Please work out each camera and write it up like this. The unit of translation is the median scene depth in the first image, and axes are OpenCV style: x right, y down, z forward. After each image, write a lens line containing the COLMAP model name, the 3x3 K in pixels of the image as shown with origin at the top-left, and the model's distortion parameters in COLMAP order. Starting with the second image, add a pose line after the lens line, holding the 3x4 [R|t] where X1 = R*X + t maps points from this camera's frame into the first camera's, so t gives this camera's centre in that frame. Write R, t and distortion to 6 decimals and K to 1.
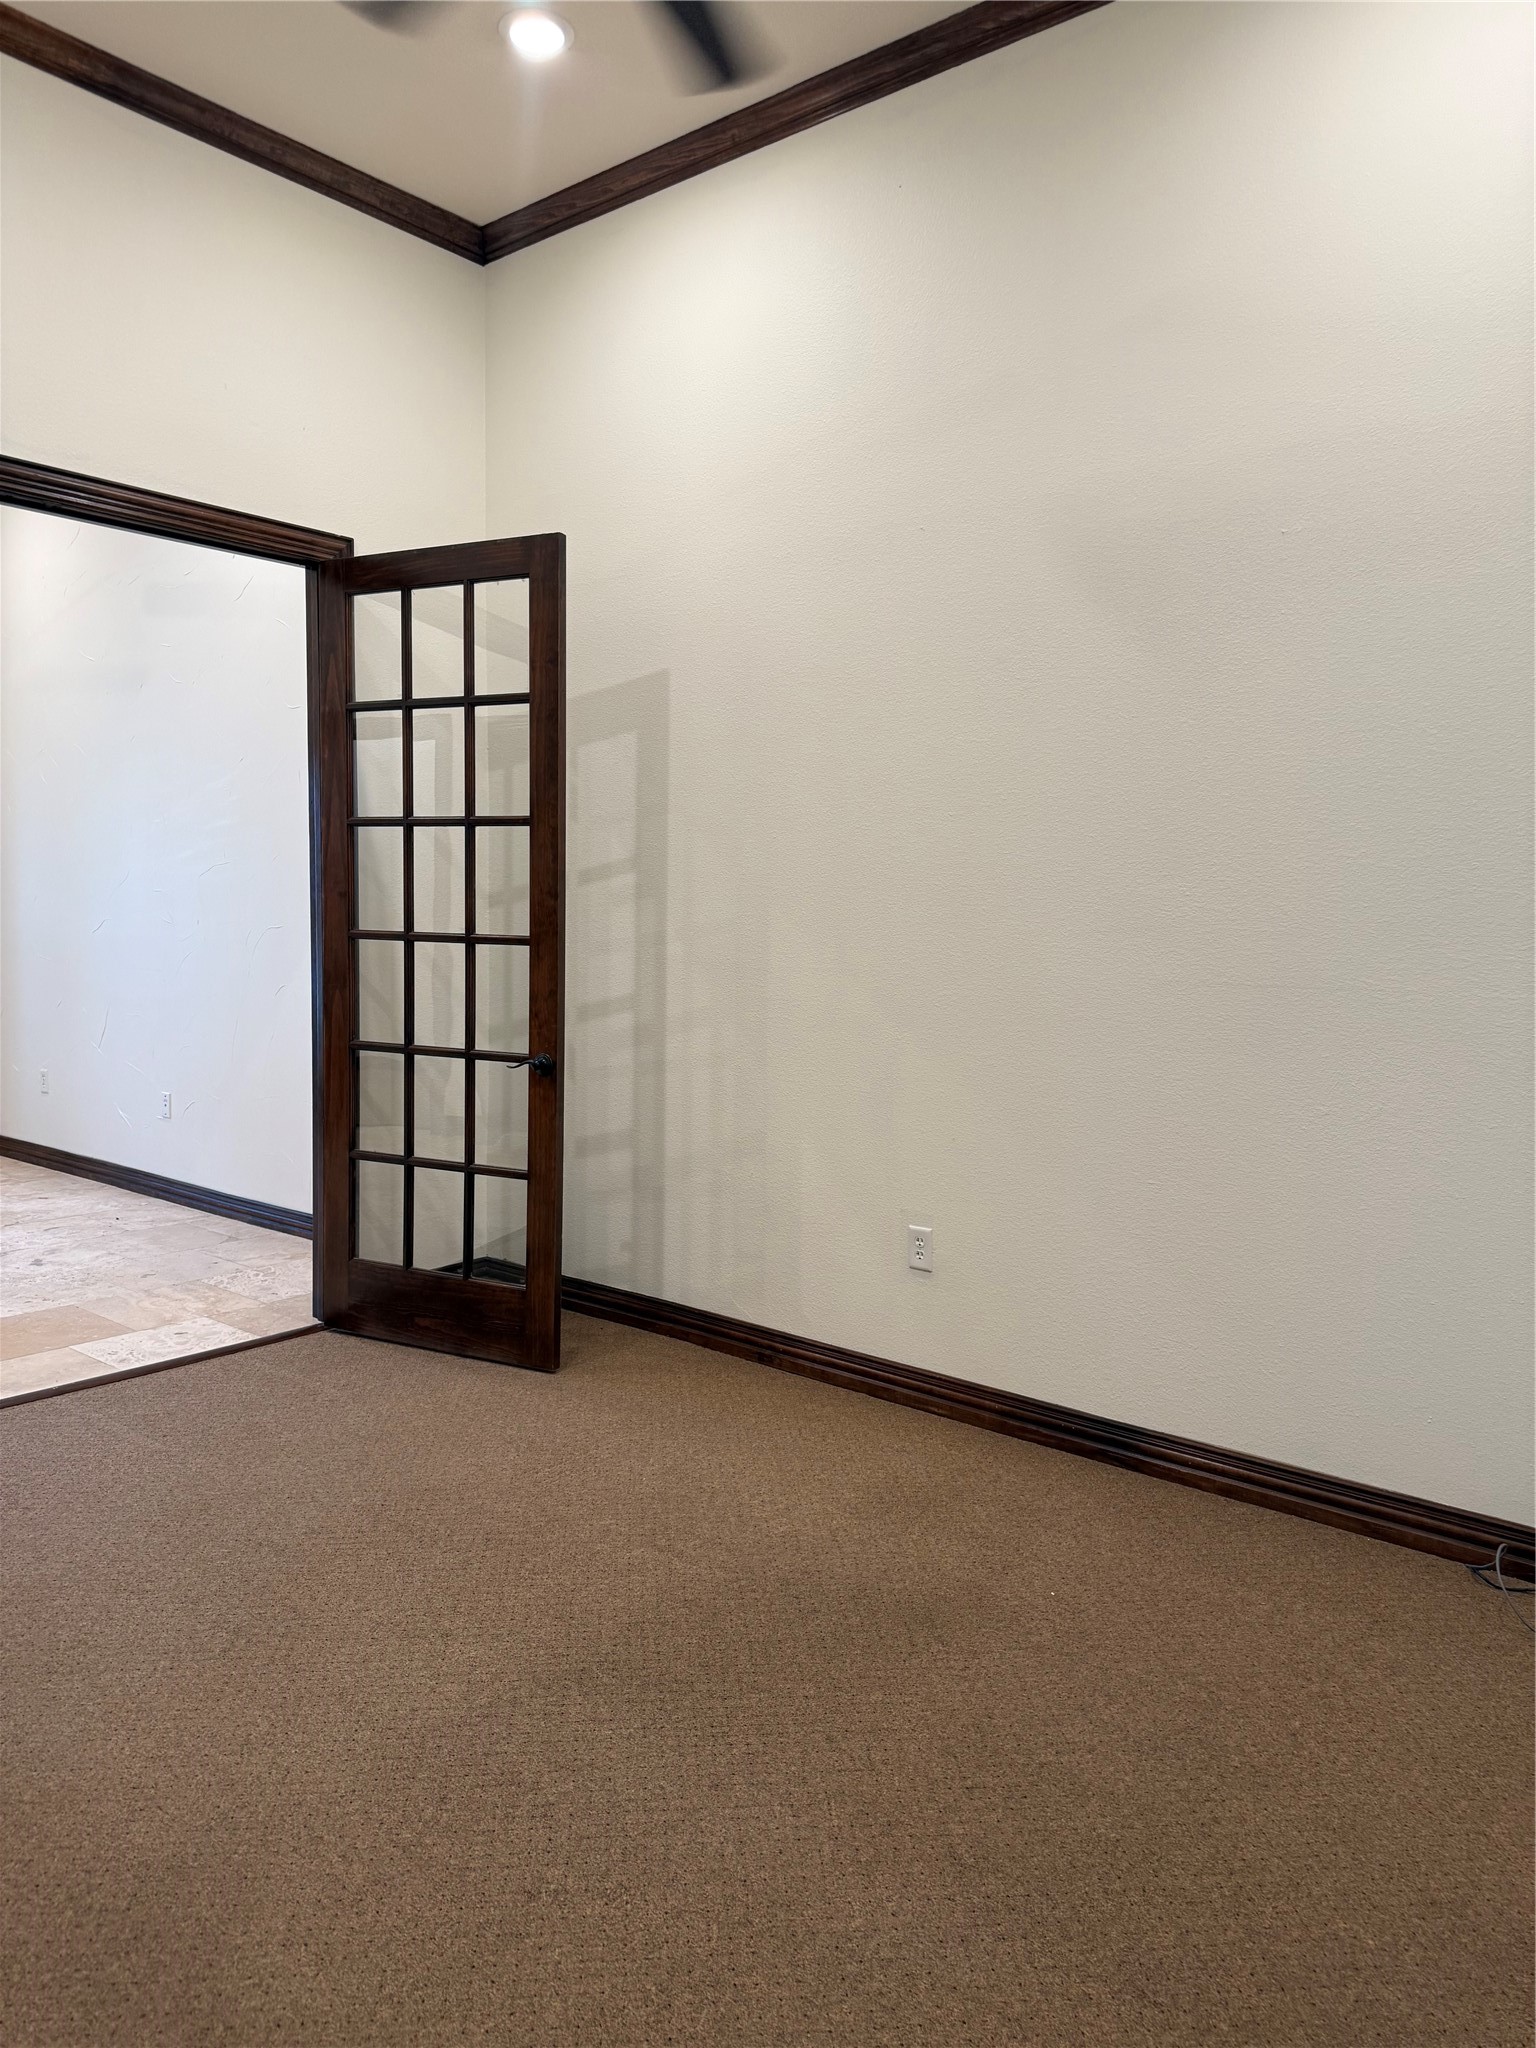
lens RADIAL K [[1450.7, 0, 768.0], [0, 1450.7, 1024.0], [0, 0, 1]] dist [0.001016, 0.001445]
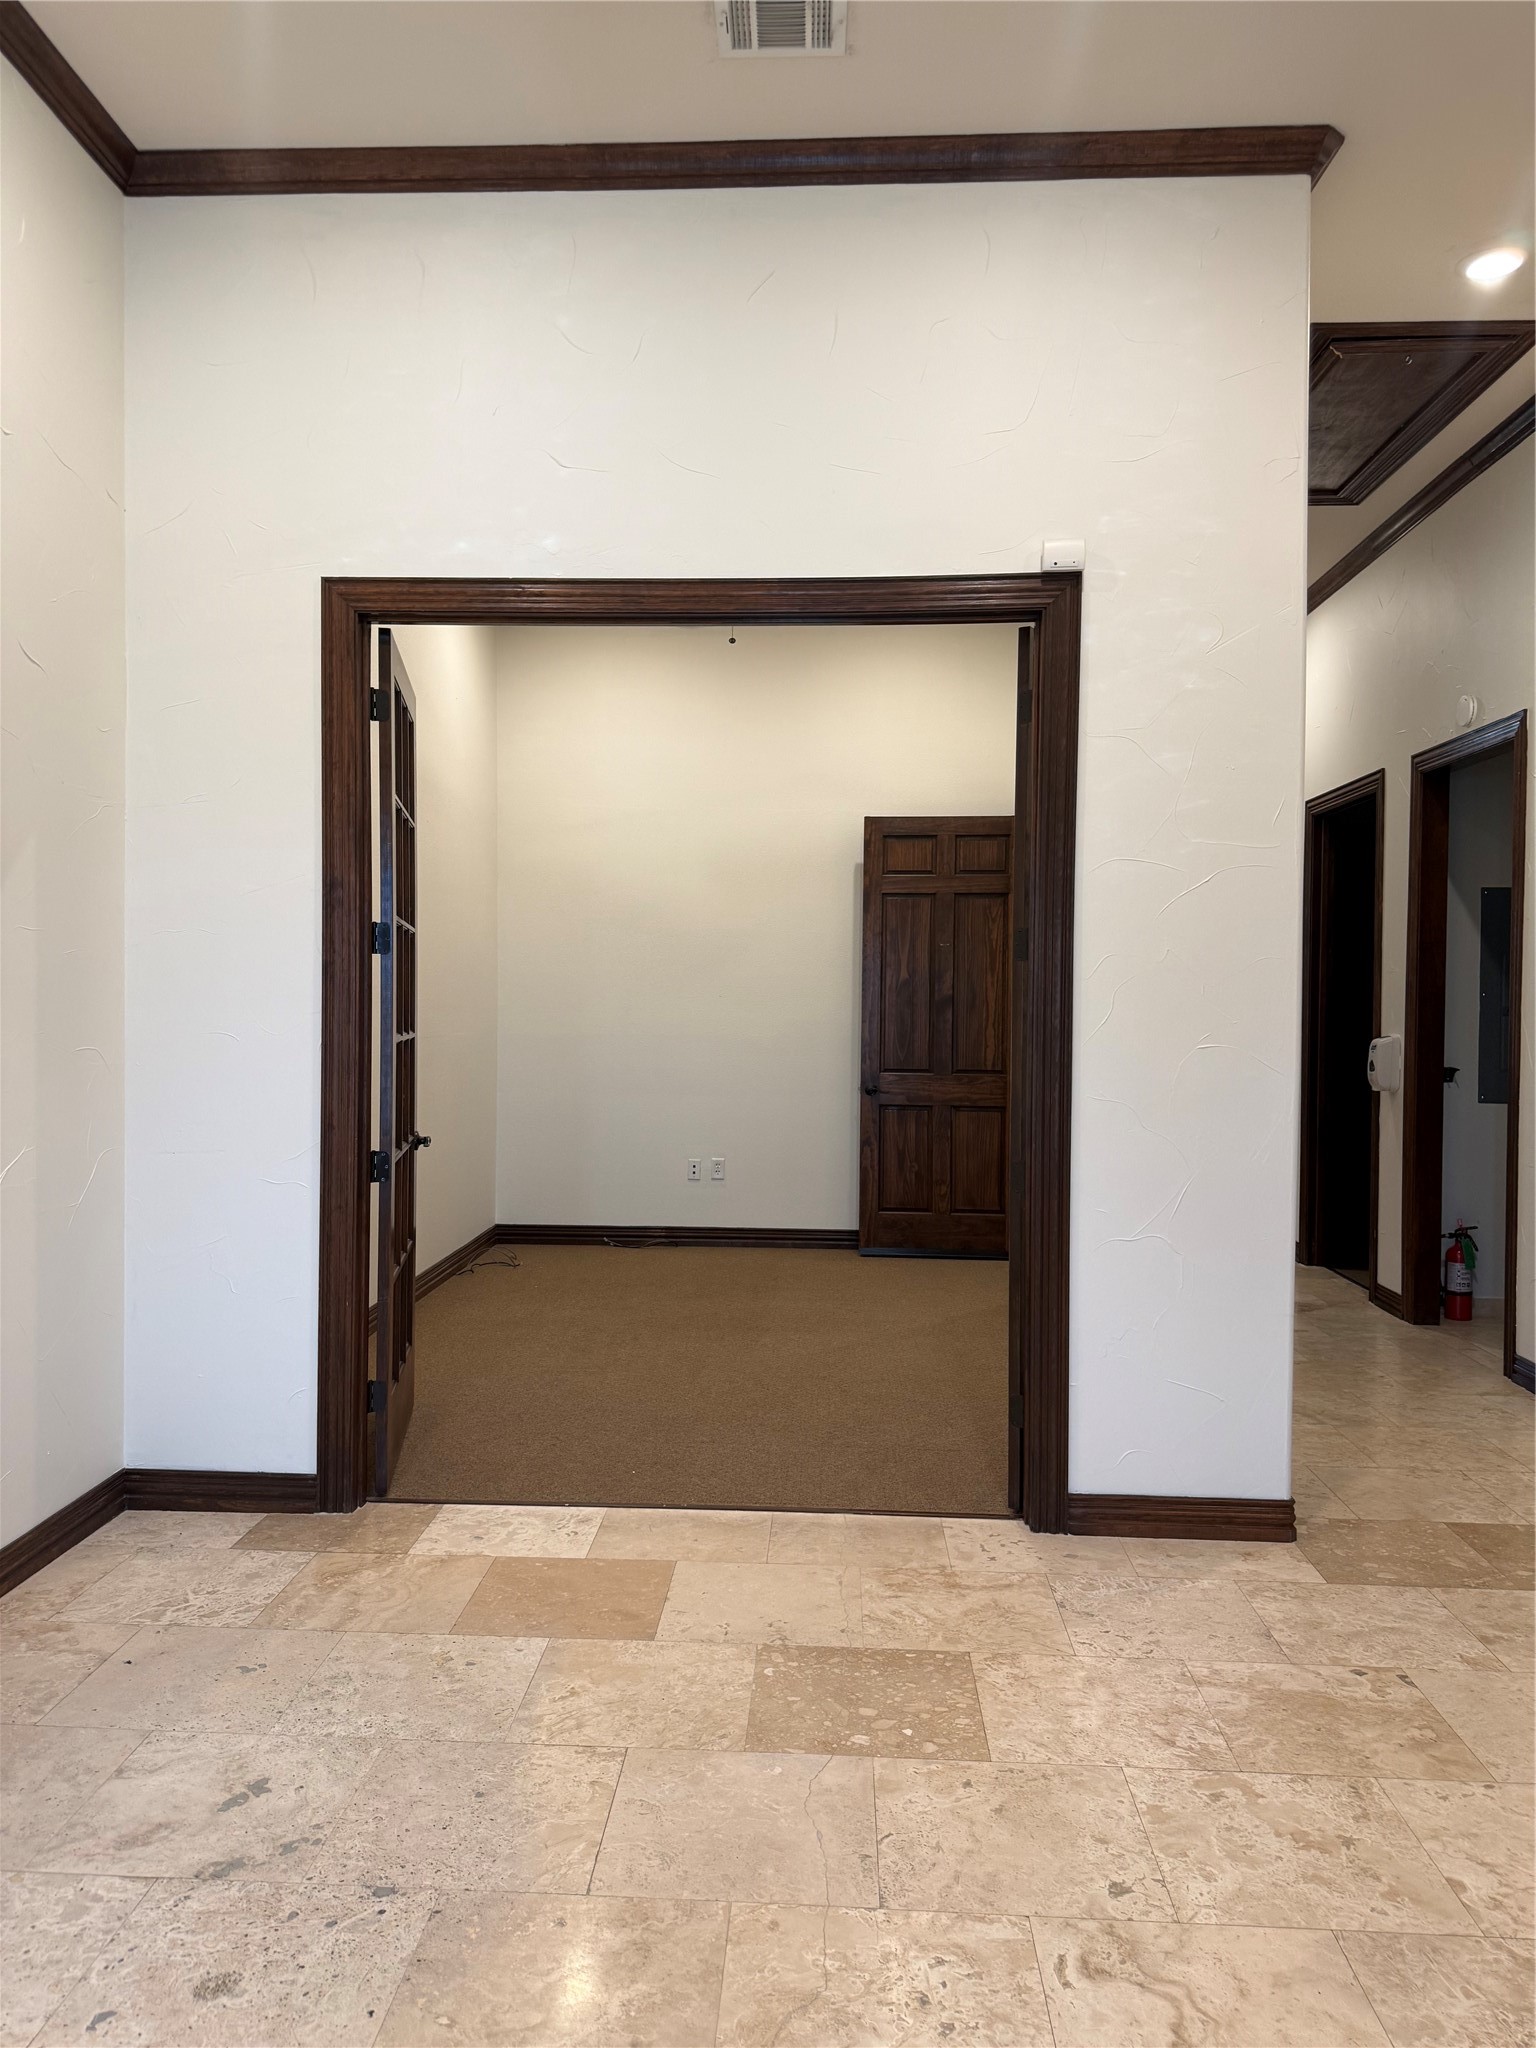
lens RADIAL K [[1450.7, 0, 768.0], [0, 1450.7, 1024.0], [0, 0, 1]] dist [0.001016, 0.001445]
pose [[-0.600793, -0.037169, 0.798540, -1.072082], [0.038614, 0.996403, 0.075431, -0.122135], [-0.798471, 0.076153, -0.597197, 1.249702]]
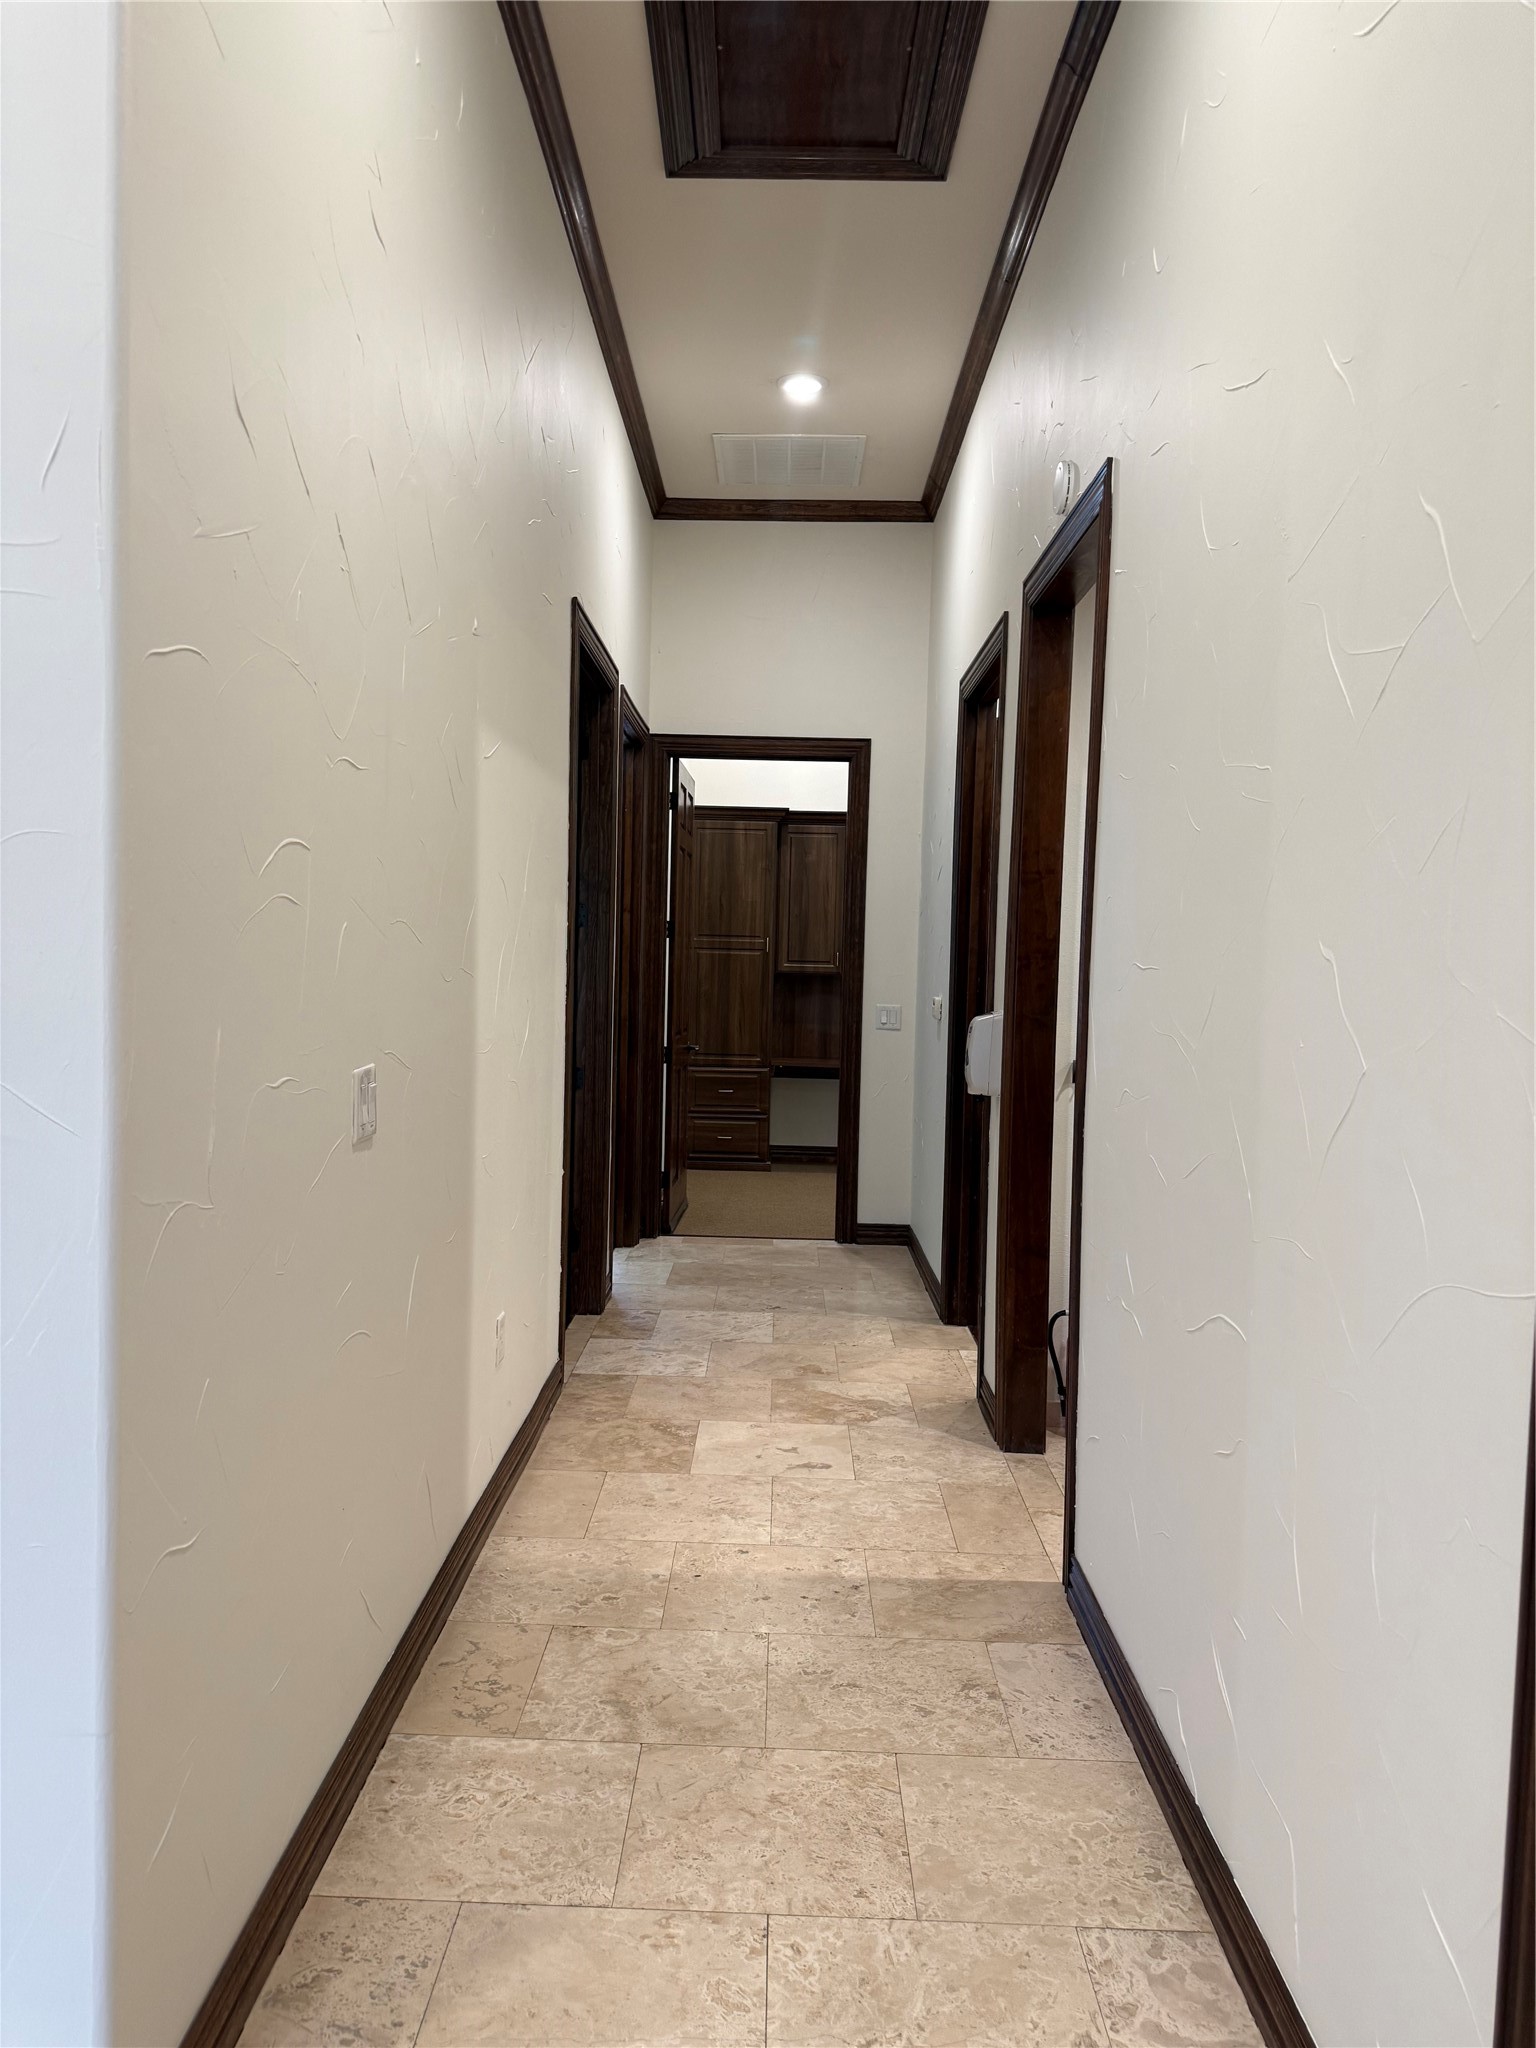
lens RADIAL K [[1450.7, 0, 768.0], [0, 1450.7, 1024.0], [0, 0, 1]] dist [0.001016, 0.001445]
pose [[-0.630735, -0.067523, 0.773055, -0.952412], [0.027624, 0.993622, 0.109328, -0.082314], [-0.775506, 0.090312, -0.624847, 0.676178]]
